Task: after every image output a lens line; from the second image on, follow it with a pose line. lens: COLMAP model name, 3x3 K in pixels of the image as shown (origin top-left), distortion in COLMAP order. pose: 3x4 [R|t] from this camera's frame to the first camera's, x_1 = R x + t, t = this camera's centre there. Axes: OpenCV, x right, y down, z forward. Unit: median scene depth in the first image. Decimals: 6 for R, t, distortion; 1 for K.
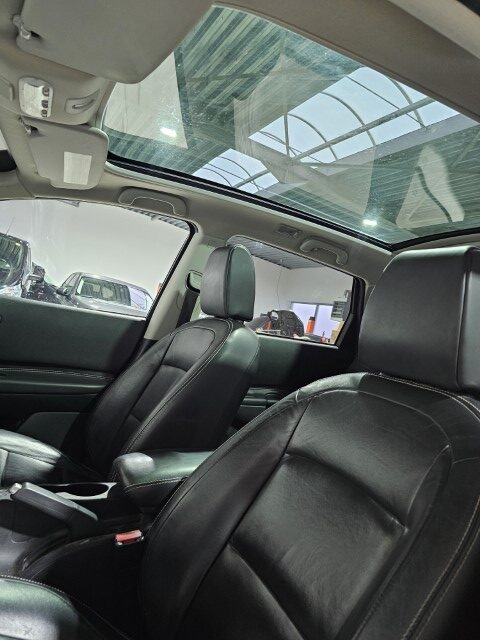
lens RADIAL K [[424.3, 0, 243.3], [0, 424.3, 320.8], [0, 0, 1]] dist [0.066575, -0.043970]
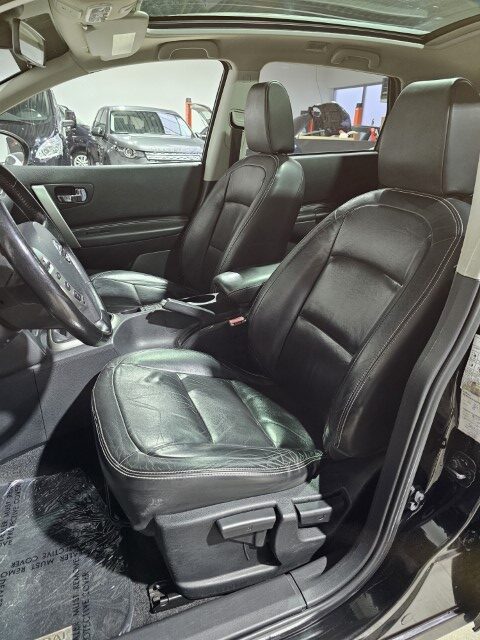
lens RADIAL K [[424.3, 0, 243.3], [0, 424.3, 320.8], [0, 0, 1]] dist [0.066575, -0.043970]
pose [[0.978758, -0.136370, -0.153088, 0.000432], [0.187801, 0.895884, 0.402644, -0.085965], [0.082240, -0.422841, 0.902464, -0.278114]]
